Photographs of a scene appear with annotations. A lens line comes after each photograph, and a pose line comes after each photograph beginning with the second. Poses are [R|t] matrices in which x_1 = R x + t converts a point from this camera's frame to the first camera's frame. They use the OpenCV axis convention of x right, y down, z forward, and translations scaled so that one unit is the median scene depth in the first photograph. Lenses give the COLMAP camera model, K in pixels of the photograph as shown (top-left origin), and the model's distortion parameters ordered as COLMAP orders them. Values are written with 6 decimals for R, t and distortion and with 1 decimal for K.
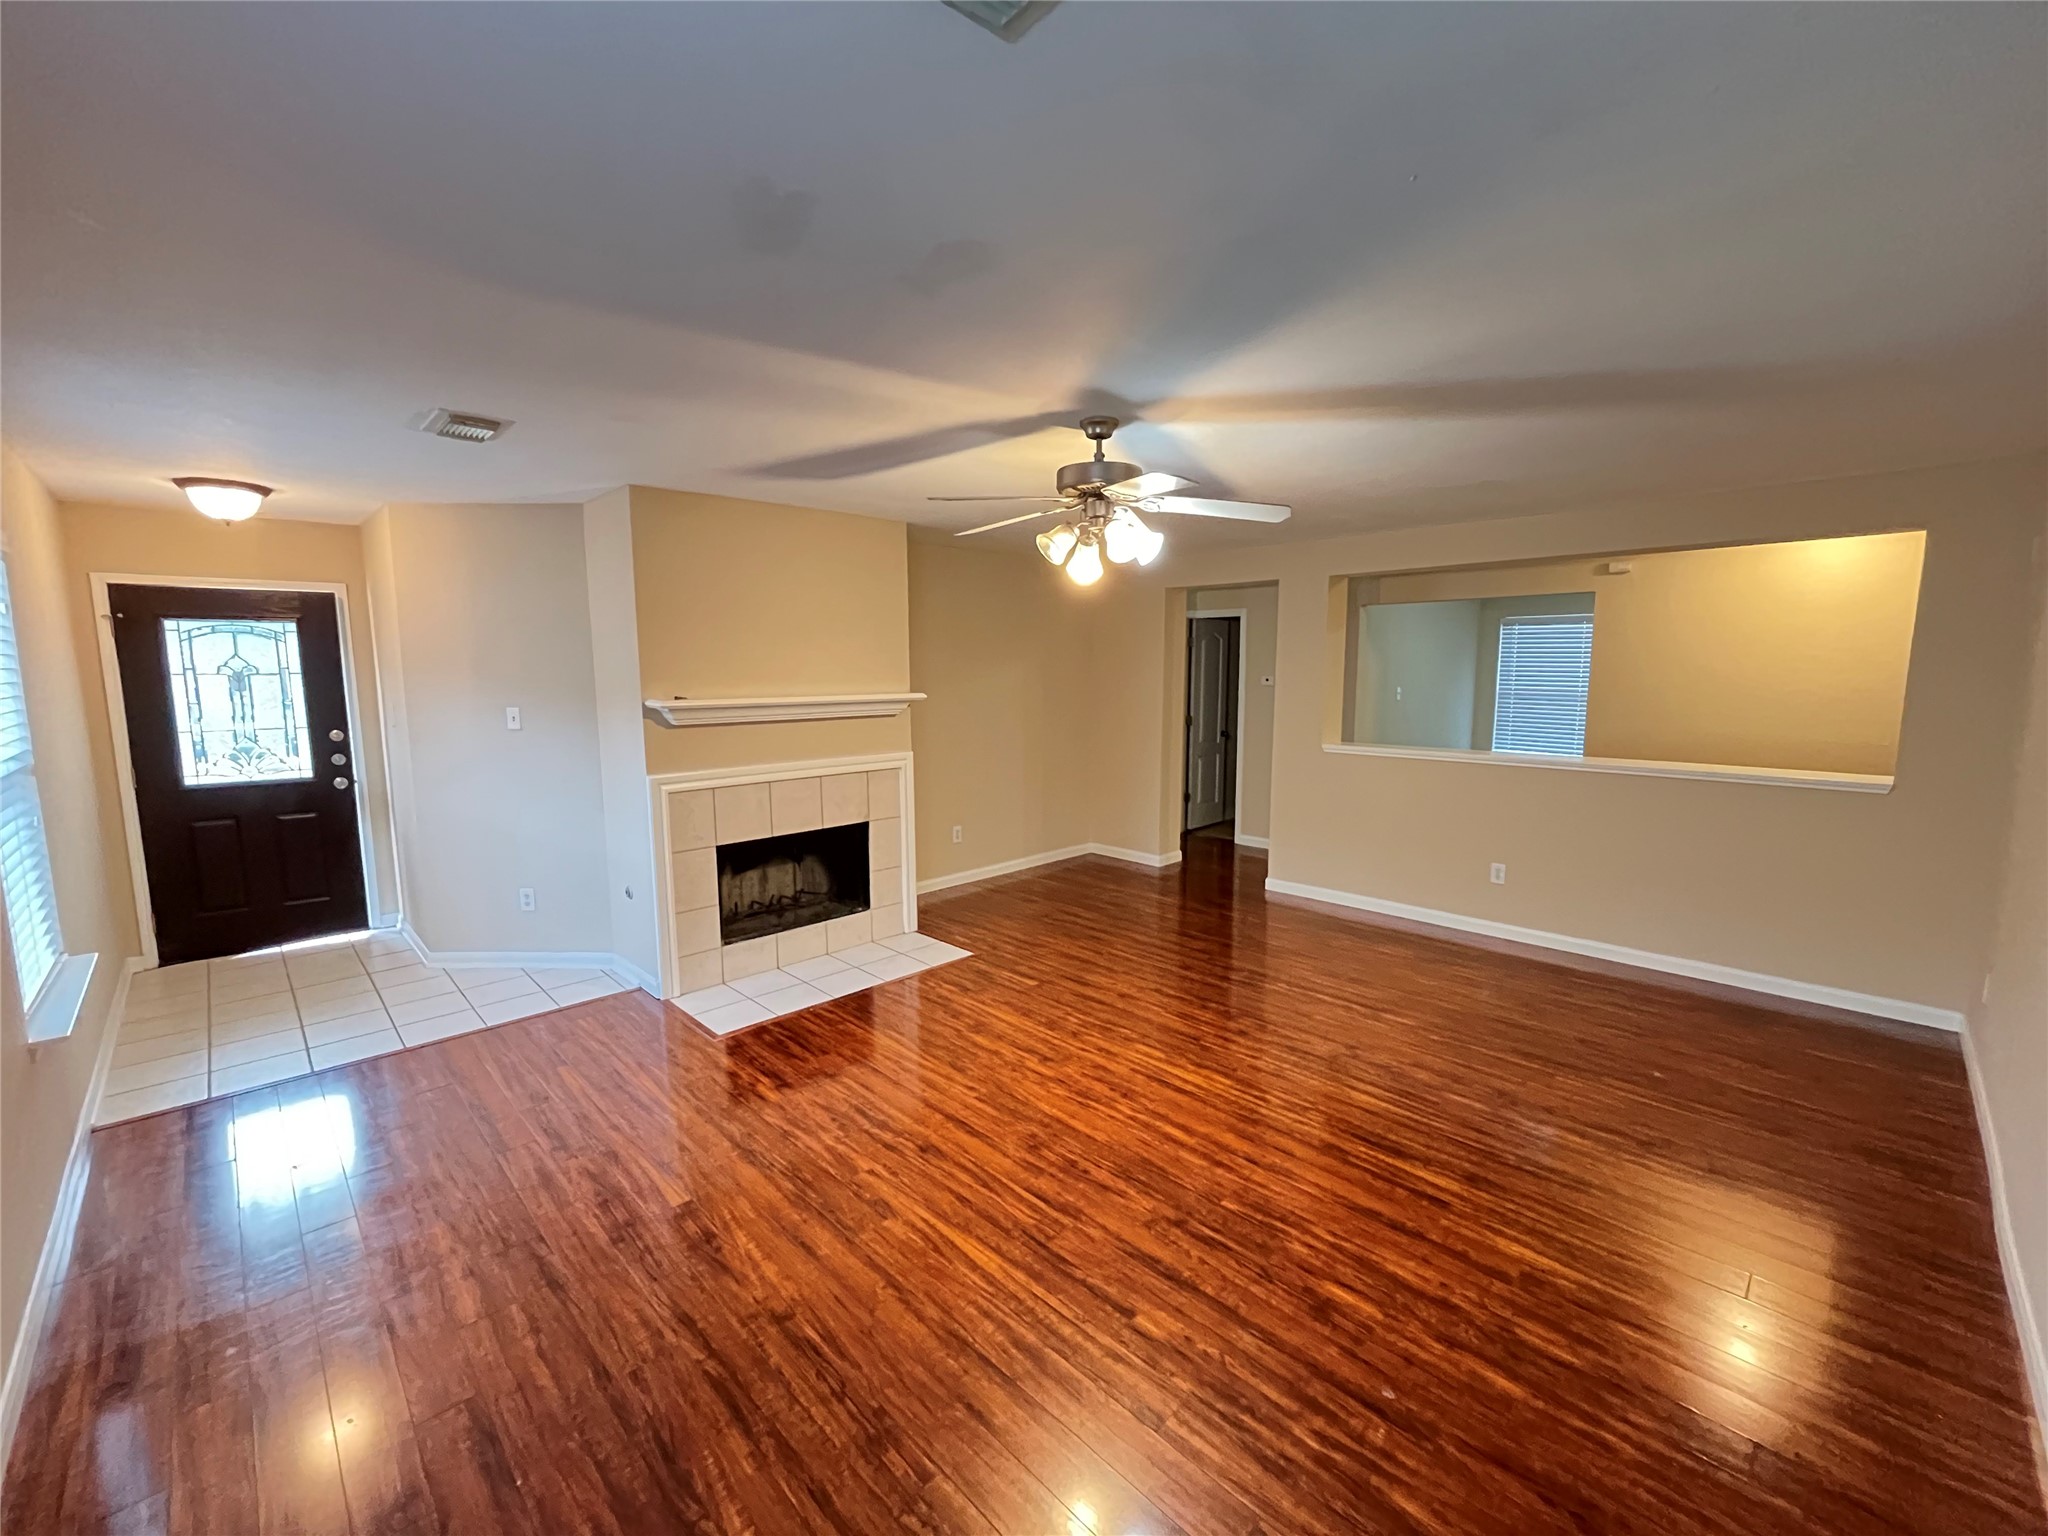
lens RADIAL K [[828.7, 0, 1020.0], [0, 828.7, 765.4], [0, 0, 1]] dist [0.000405, 0.000038]
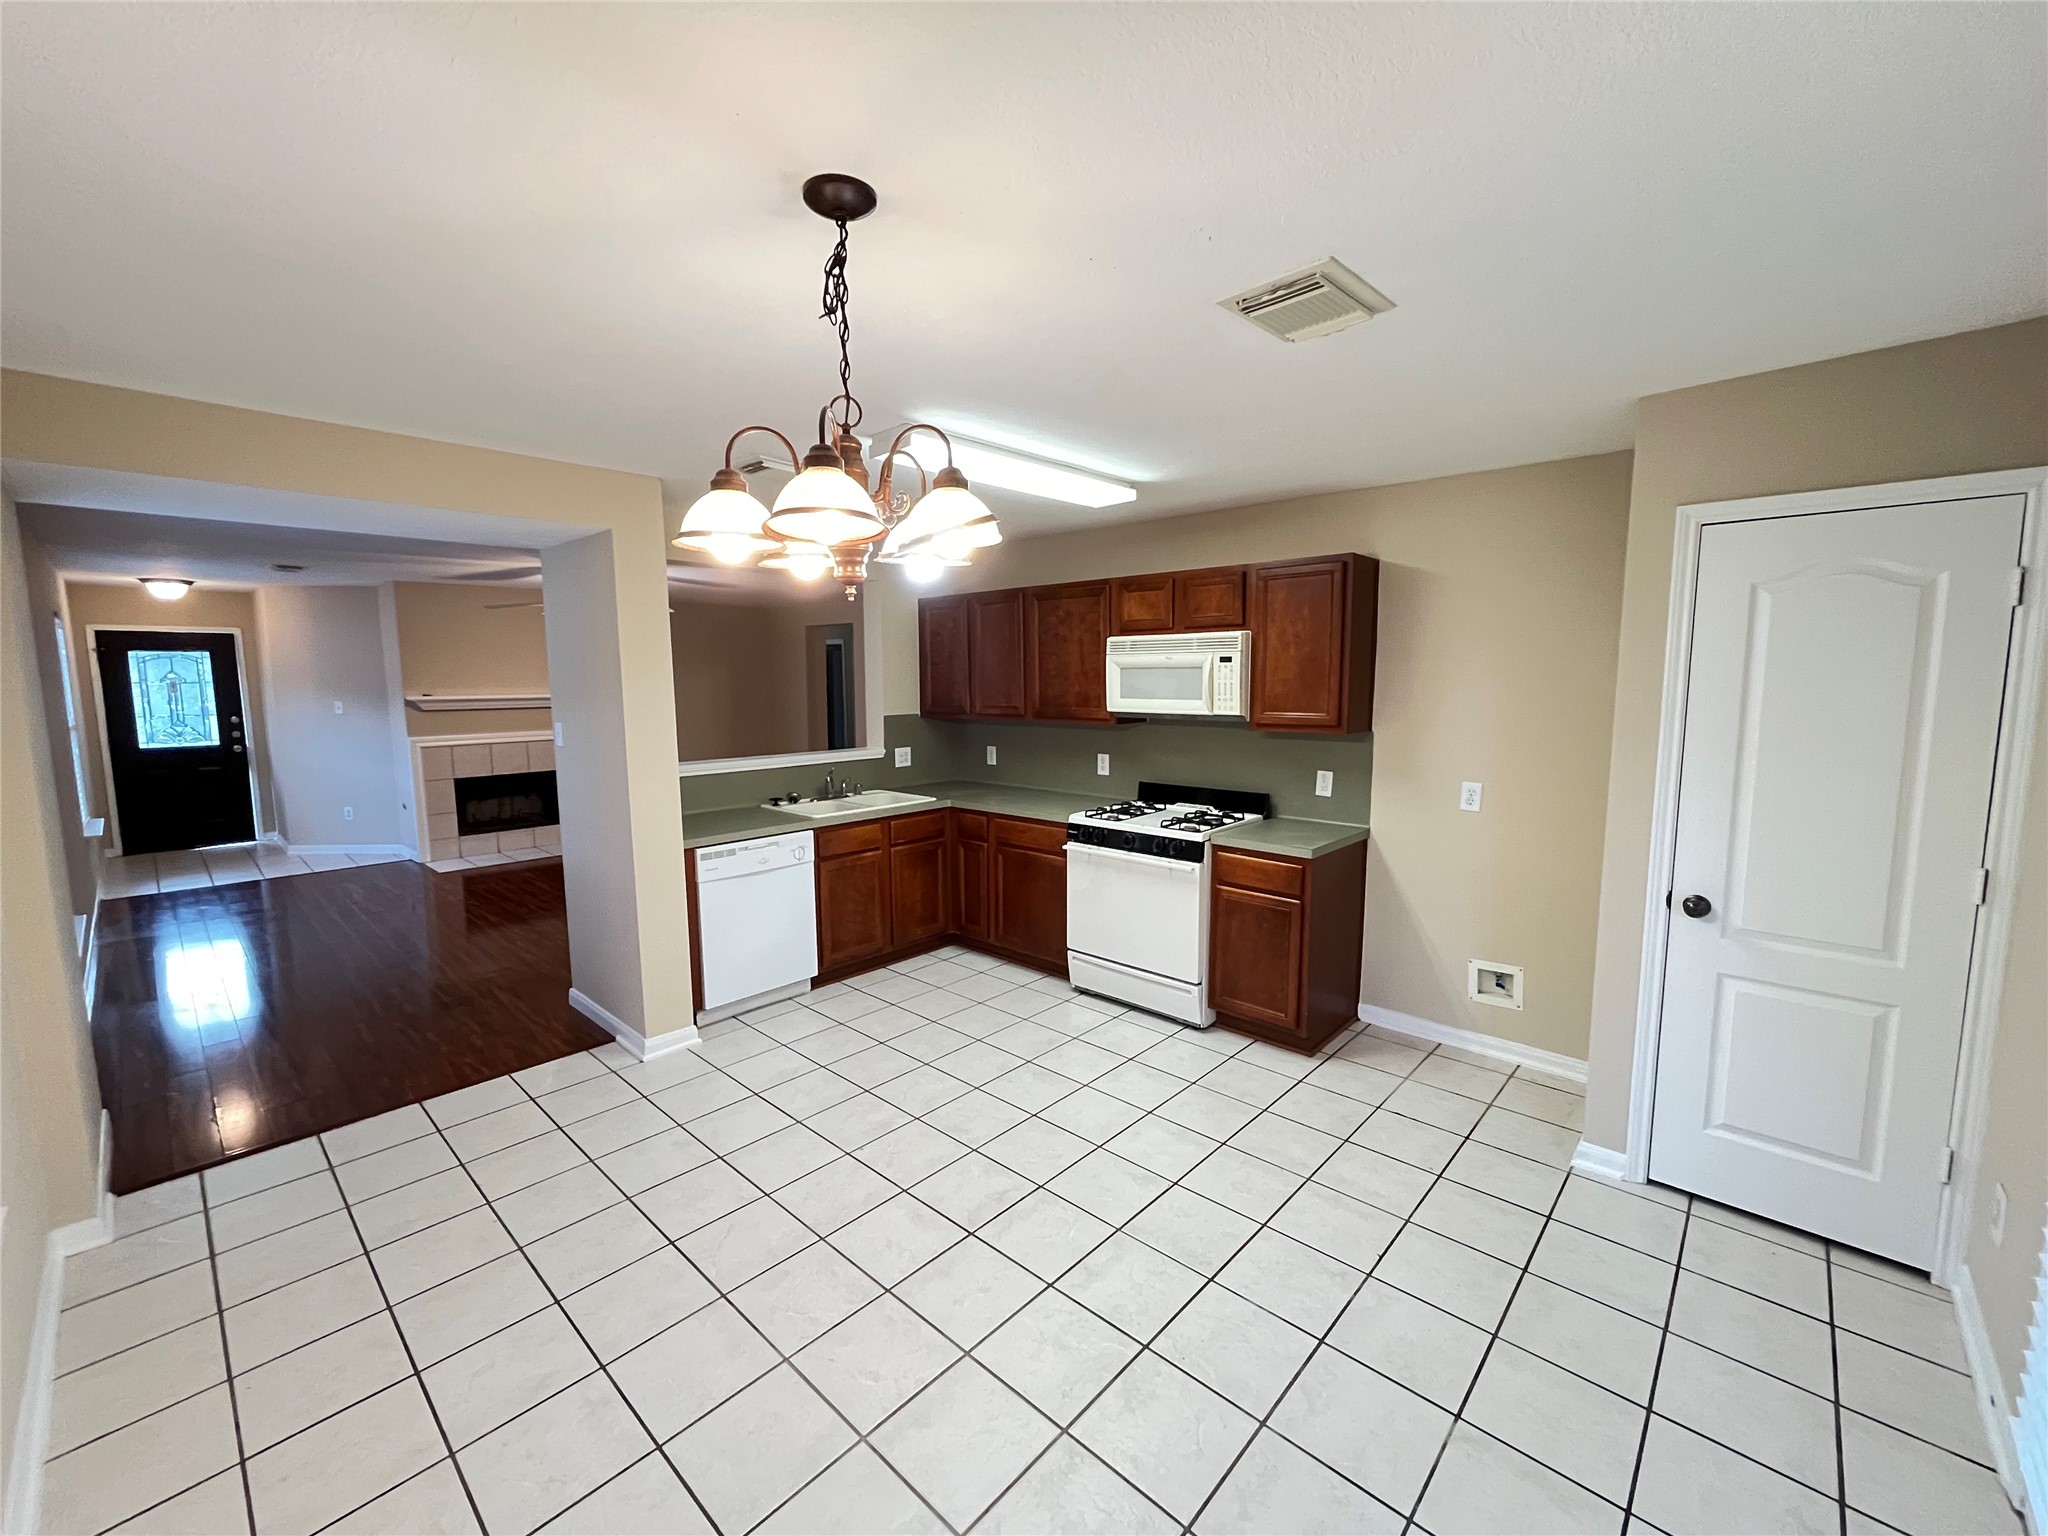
lens RADIAL K [[828.7, 0, 1024.4], [0, 828.7, 771.9], [0, 0, 1]] dist [0.000405, 0.000038]
pose [[0.998991, -0.004358, 0.044710, 0.689073], [0.004695, 0.999961, -0.007440, 0.089685], [-0.044676, 0.007642, 0.998972, -0.737363]]
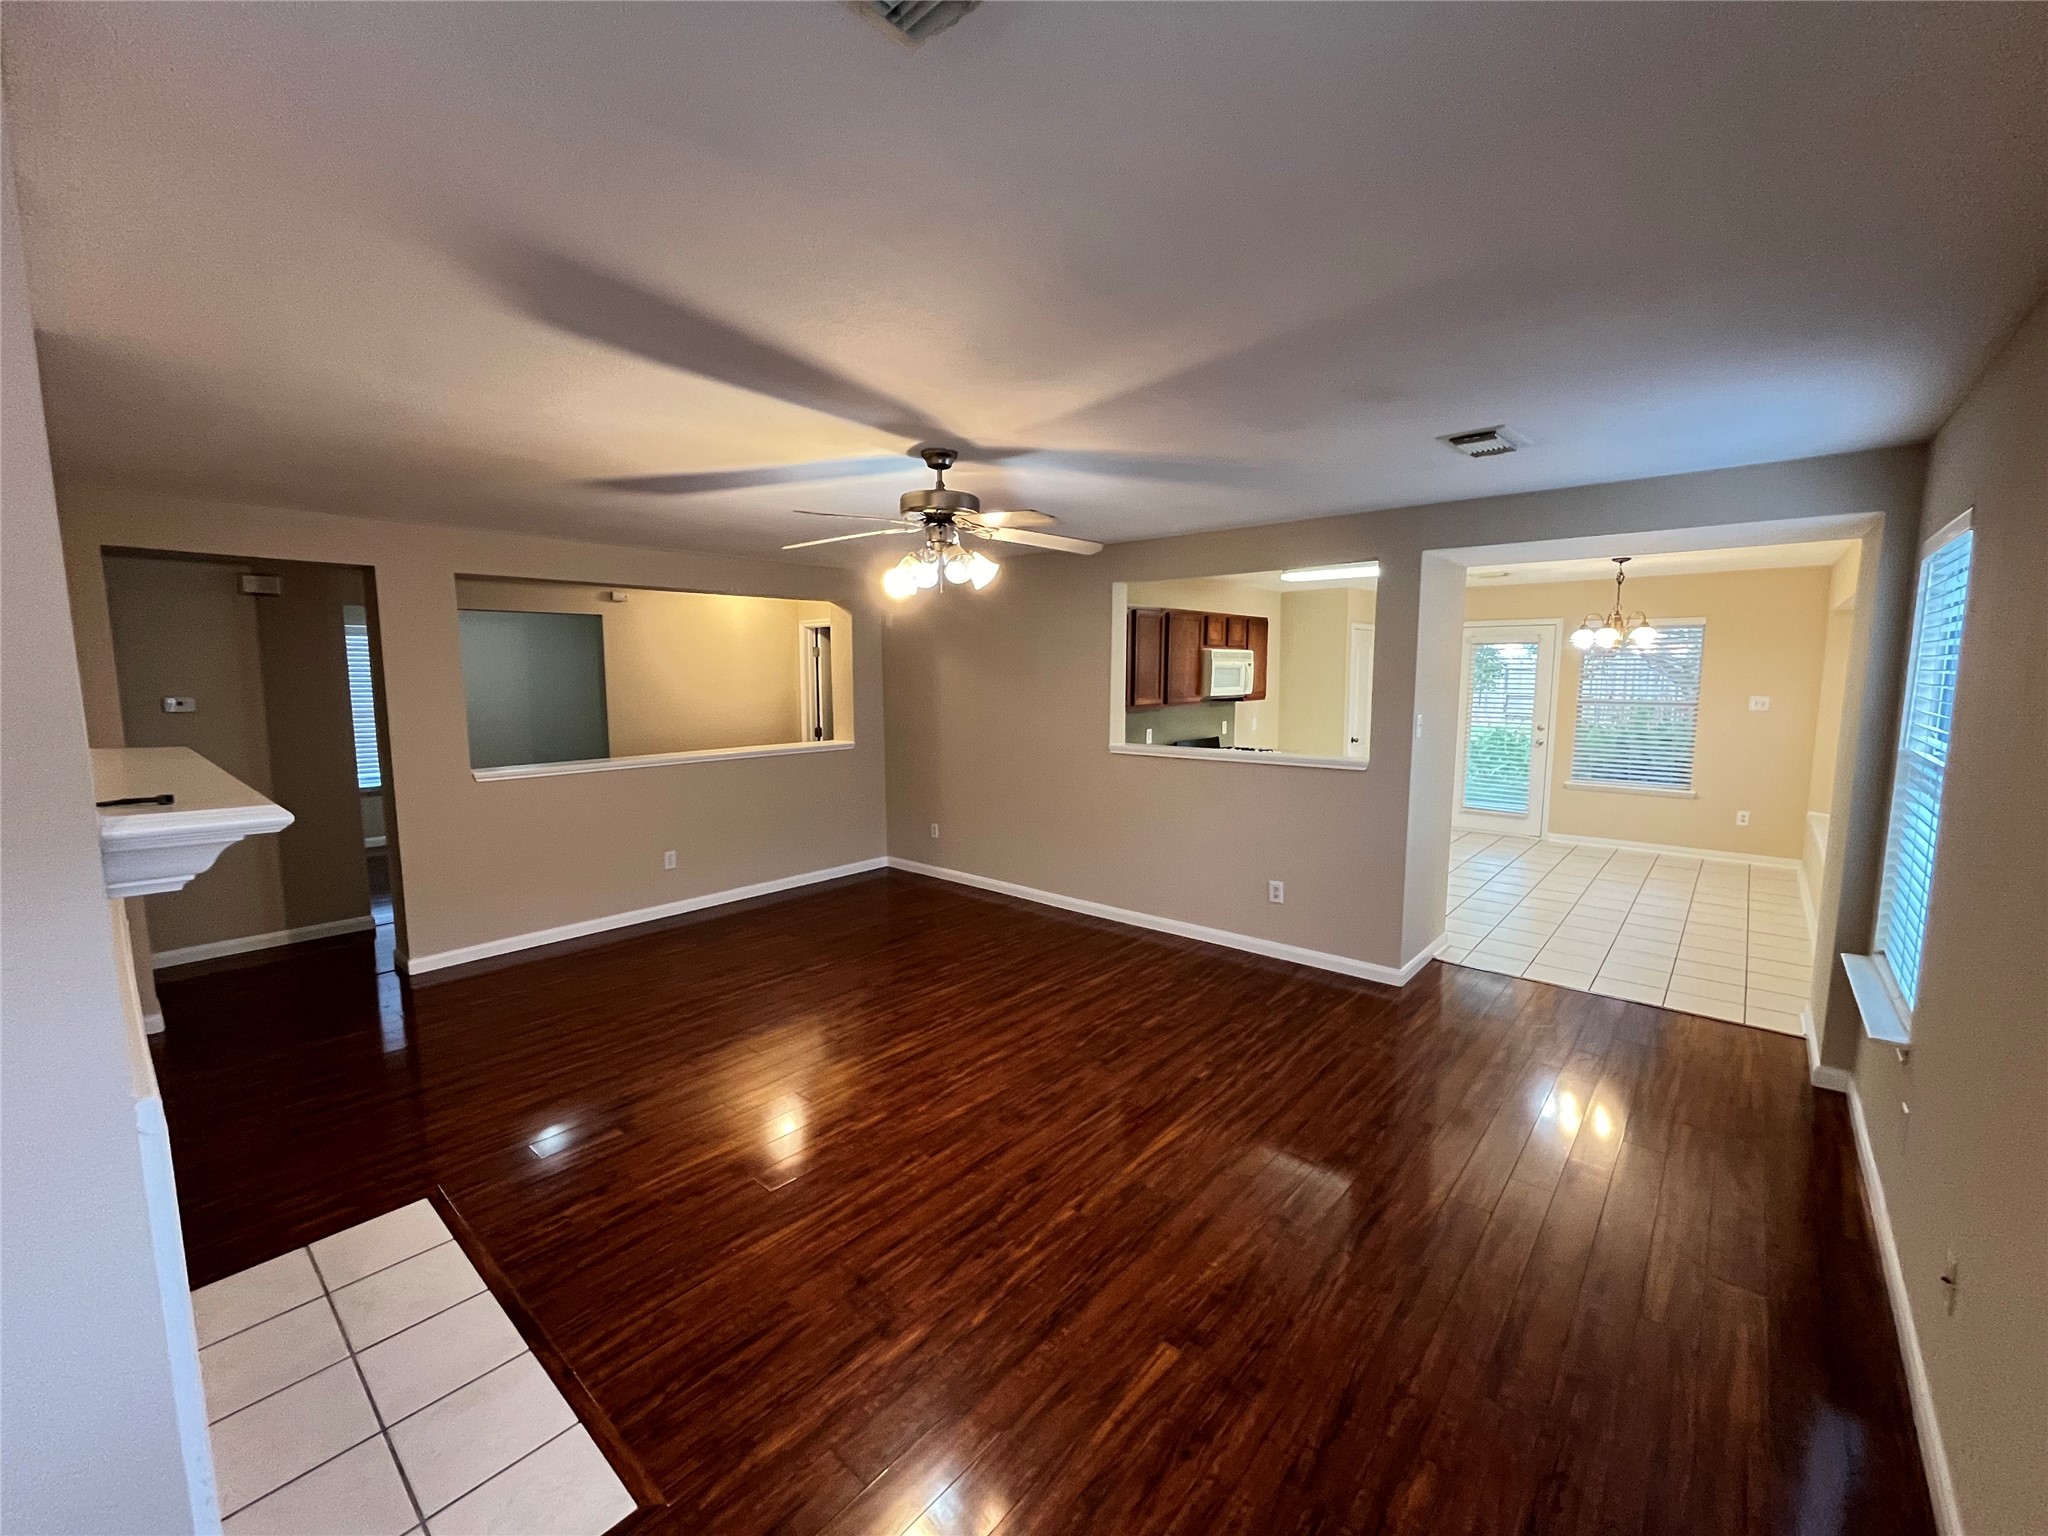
lens RADIAL K [[828.7, 0, 1023.4], [0, 828.7, 763.0], [0, 0, 1]] dist [0.000405, 0.000038]
pose [[-0.075495, -0.105113, 0.991591, -1.104768], [0.124773, 0.985617, 0.113979, -0.135263], [-0.989309, 0.132329, -0.061294, 1.089592]]
